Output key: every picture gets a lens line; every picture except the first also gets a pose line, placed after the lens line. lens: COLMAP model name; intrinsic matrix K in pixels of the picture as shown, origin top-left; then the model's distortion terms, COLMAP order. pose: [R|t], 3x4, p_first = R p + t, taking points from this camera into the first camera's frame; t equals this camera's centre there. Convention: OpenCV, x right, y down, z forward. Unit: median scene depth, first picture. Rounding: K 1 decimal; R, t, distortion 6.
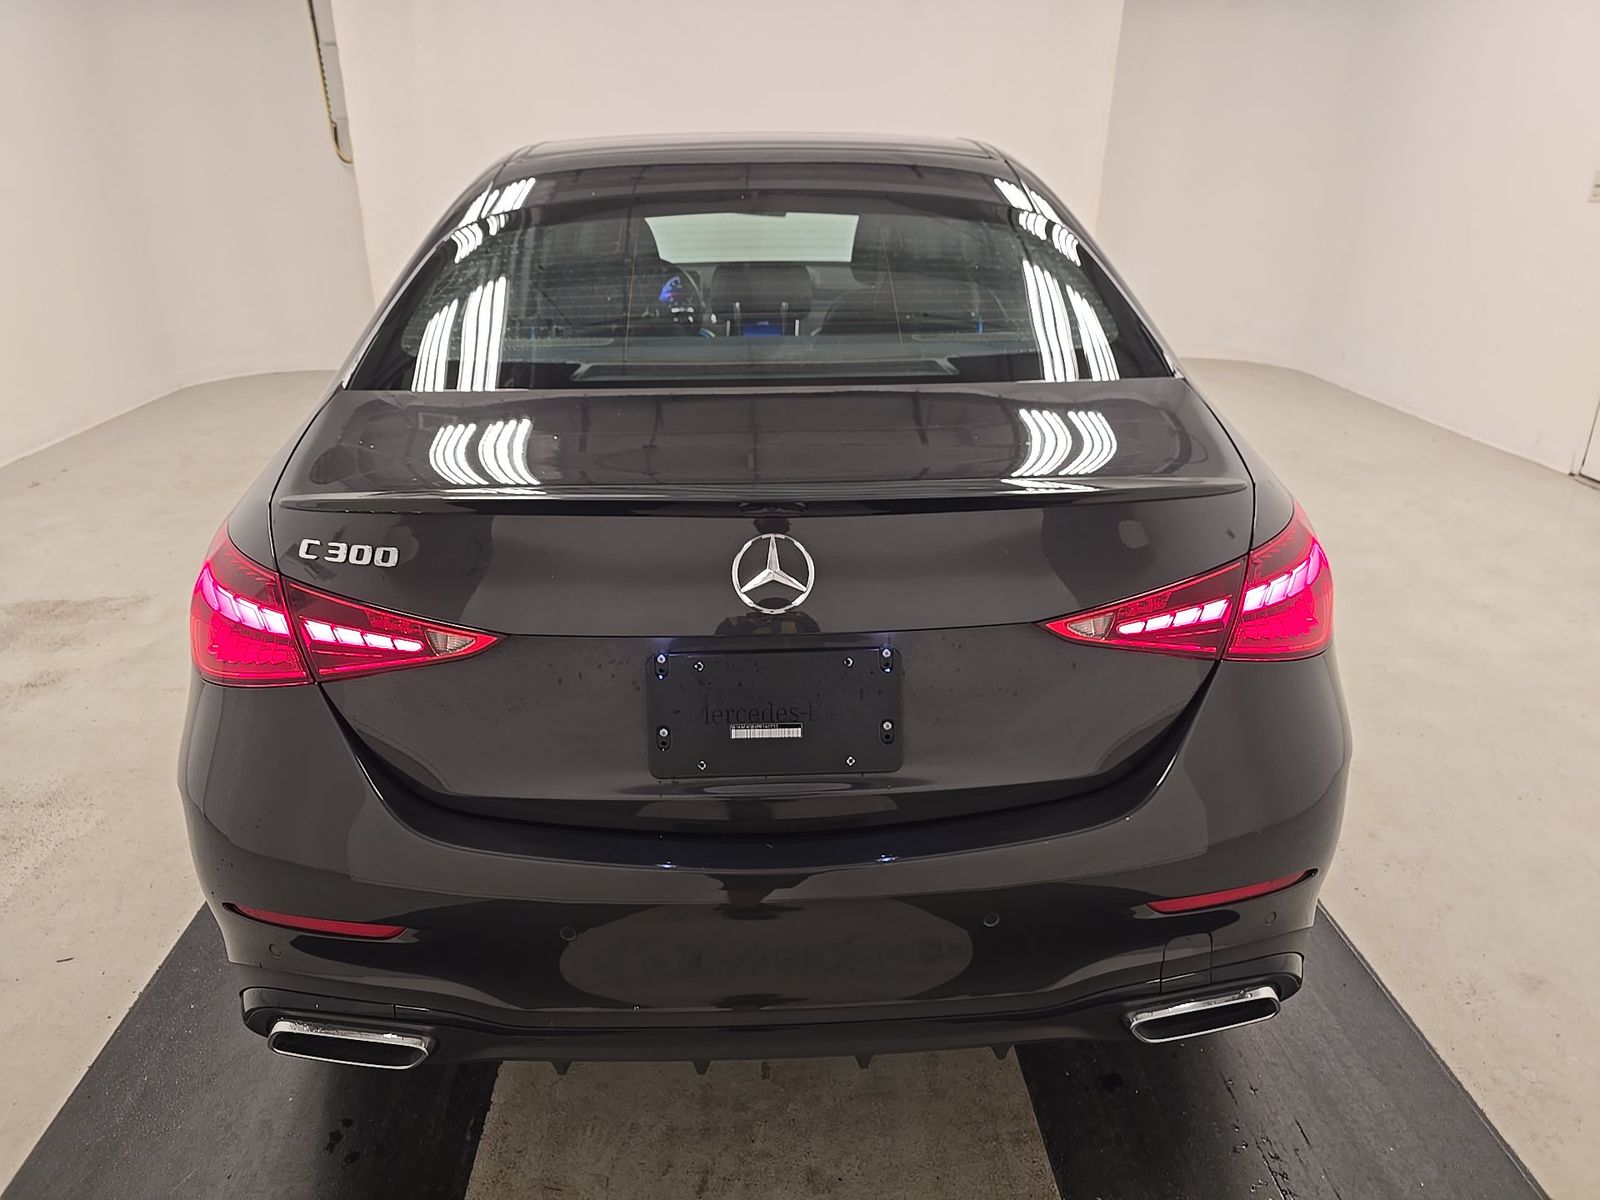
lens RADIAL K [[1073.8, 0, 799.3], [0, 1073.8, 604.6], [0, 0, 1]] dist [0.032087, -0.010183]
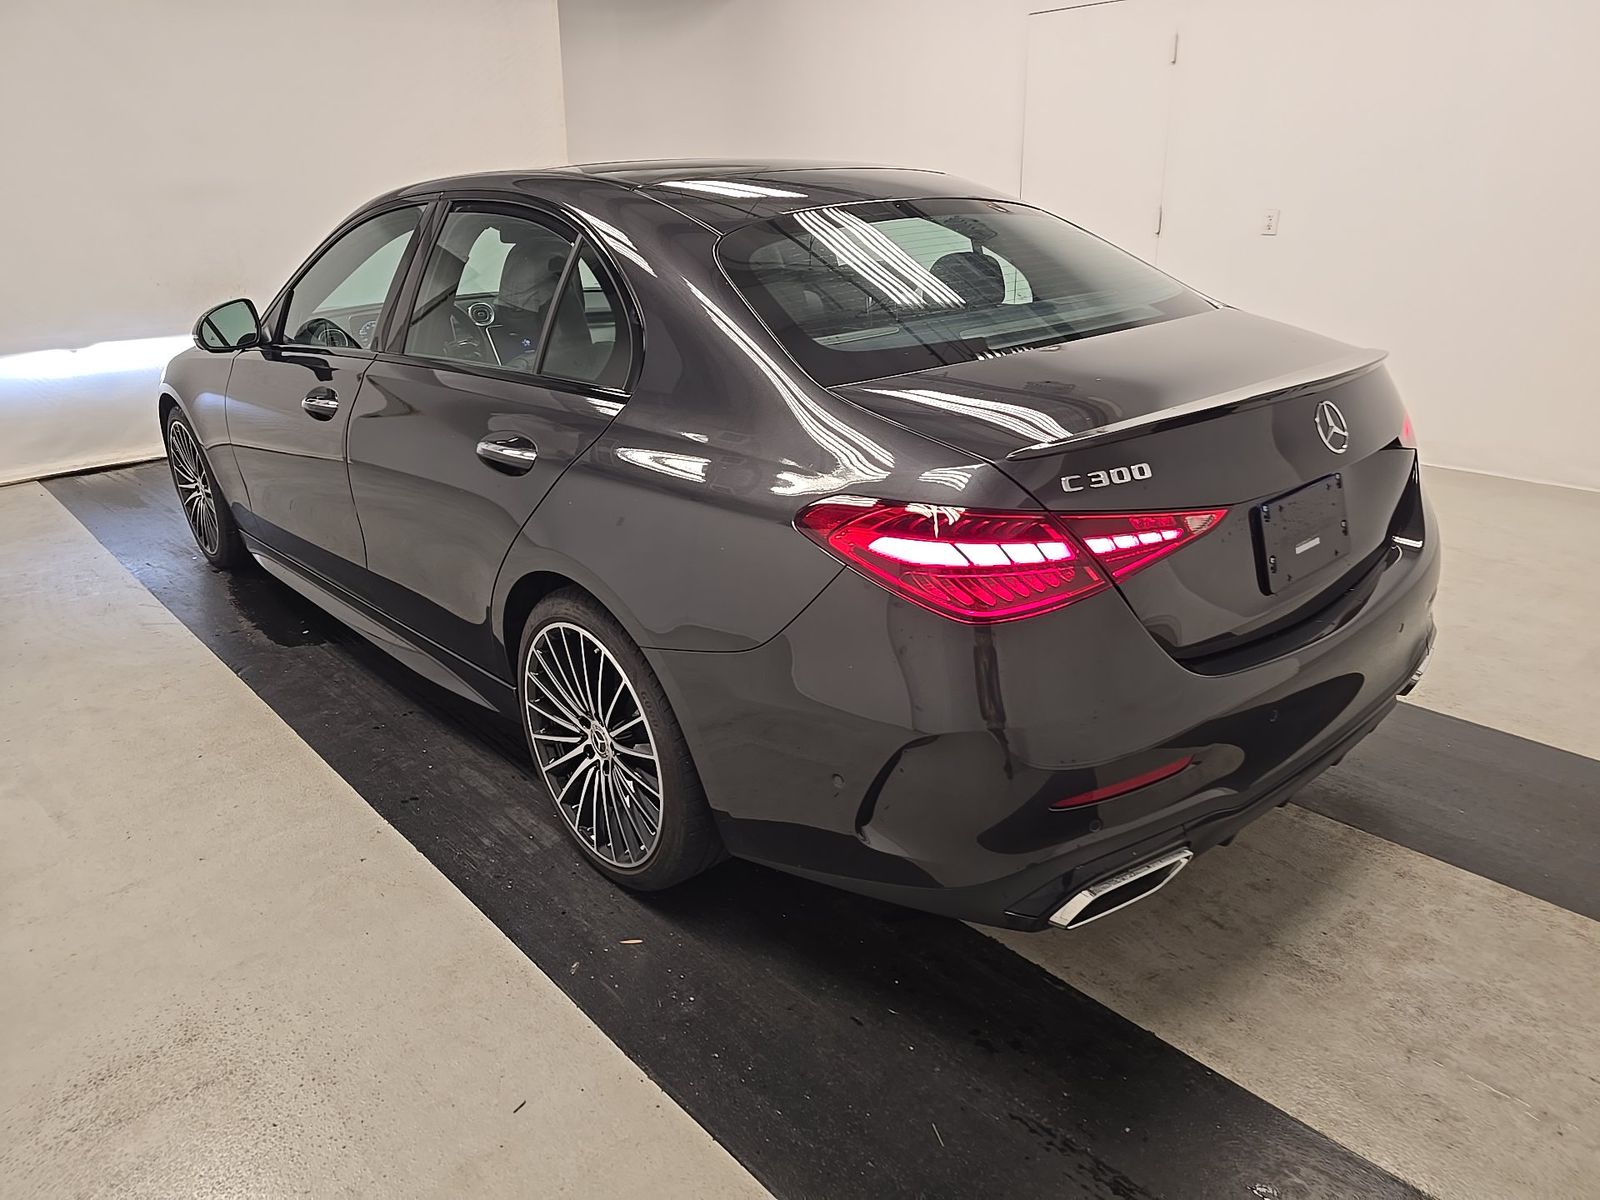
lens RADIAL K [[1073.8, 0, 797.1], [0, 1073.8, 595.9], [0, 0, 1]] dist [0.032087, -0.010183]
pose [[0.767294, -0.242329, 0.593748, -1.455768], [0.263576, 0.963209, 0.052503, -0.075426], [-0.584627, 0.116213, 0.802936, 0.225838]]
